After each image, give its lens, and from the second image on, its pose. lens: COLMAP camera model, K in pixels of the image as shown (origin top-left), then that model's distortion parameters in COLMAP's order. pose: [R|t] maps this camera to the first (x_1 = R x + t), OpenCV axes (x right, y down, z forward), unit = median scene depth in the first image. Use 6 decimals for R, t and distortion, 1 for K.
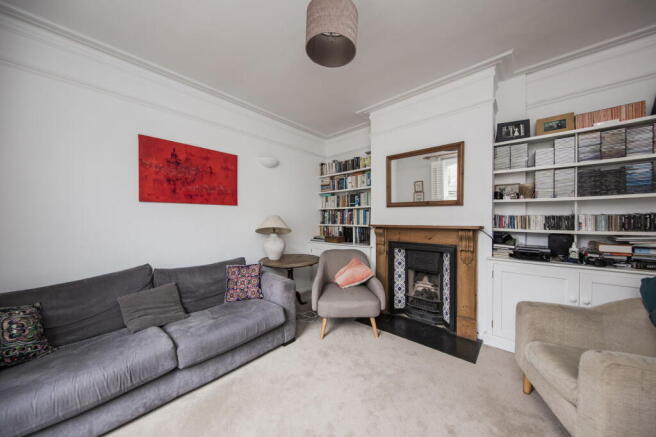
lens RADIAL K [[223.6, 0, 329.5], [0, 223.6, 221.2], [0, 0, 1]] dist [-0.001038, -0.000093]
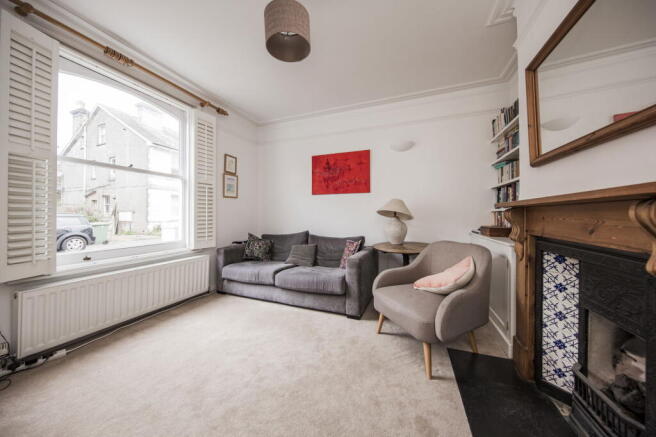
lens RADIAL K [[214.9, 0, 329.7], [0, 214.9, 213.6], [0, 0, 1]] dist [0.000665, -0.000066]
pose [[0.341729, -0.002741, -0.939794, 0.602902], [-0.008006, 0.999951, -0.005827, 0.050915], [0.939764, 0.009515, 0.341690, 0.452090]]
